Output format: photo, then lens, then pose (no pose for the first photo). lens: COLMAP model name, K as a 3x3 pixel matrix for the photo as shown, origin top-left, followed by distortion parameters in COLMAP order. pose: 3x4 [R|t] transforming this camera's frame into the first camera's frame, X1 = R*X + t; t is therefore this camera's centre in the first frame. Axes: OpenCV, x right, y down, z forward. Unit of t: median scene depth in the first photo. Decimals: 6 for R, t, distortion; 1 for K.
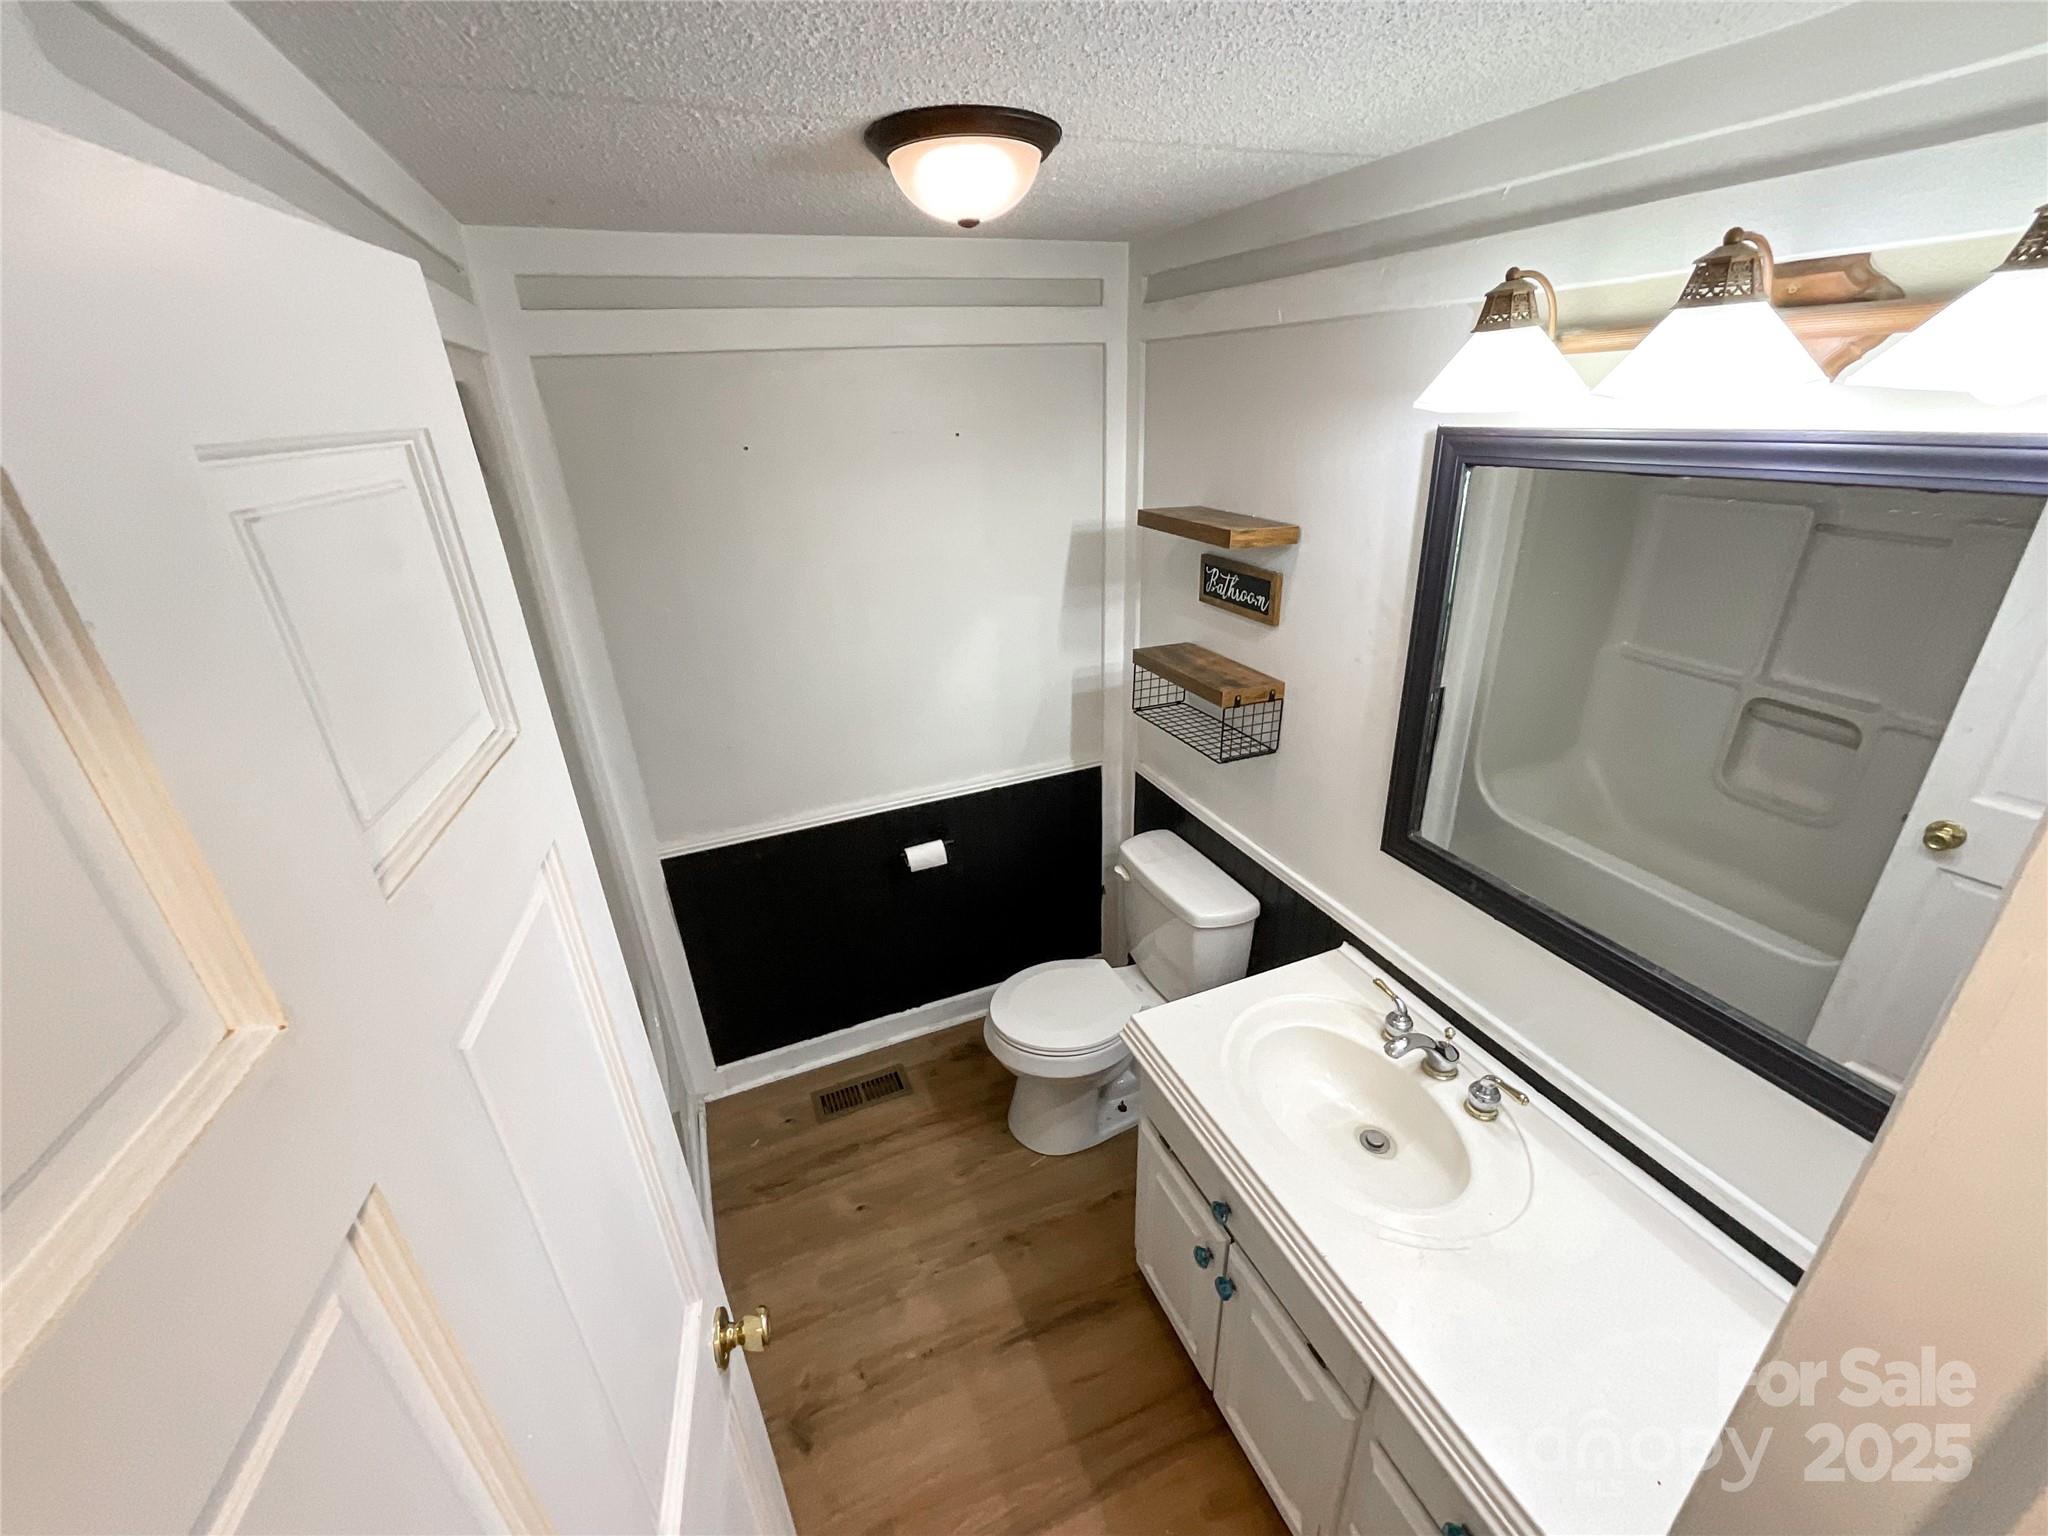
lens RADIAL K [[828.0, 0, 1037.0], [0, 828.0, 764.2], [0, 0, 1]] dist [-0.002980, 0.001514]
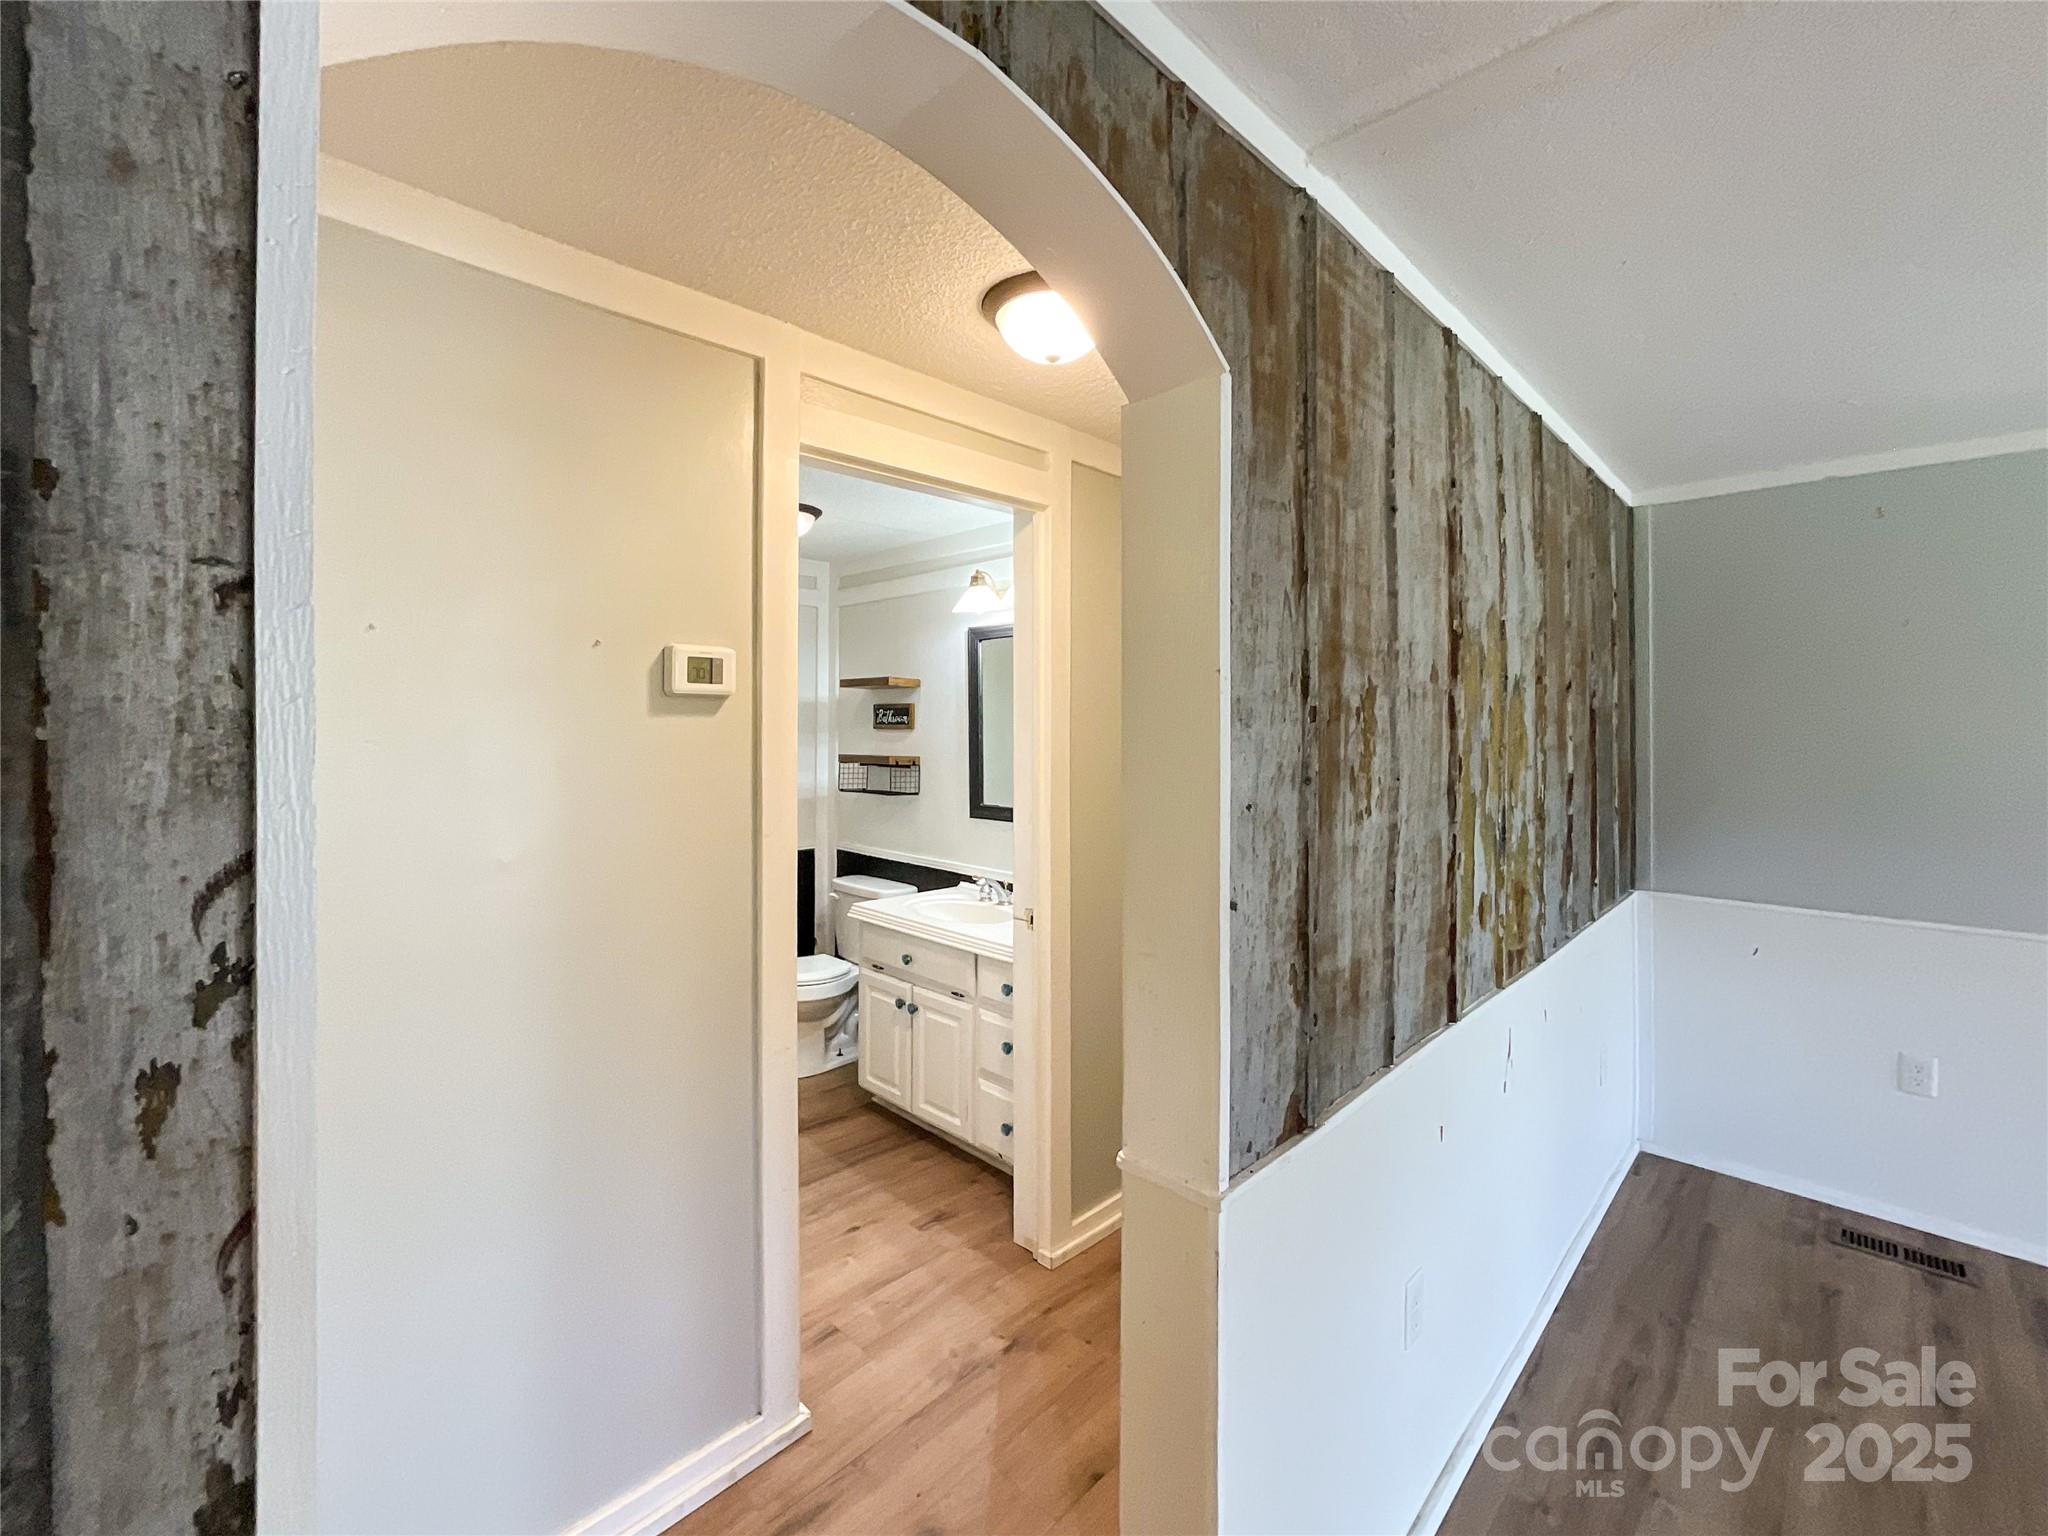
lens RADIAL K [[828.0, 0, 1014.4], [0, 828.0, 745.8], [0, 0, 1]] dist [-0.002980, 0.001514]
pose [[0.927021, 0.029417, 0.373854, -0.228632], [0.122790, 0.918153, -0.376720, 0.642805], [-0.354337, 0.395132, 0.847535, -0.758426]]
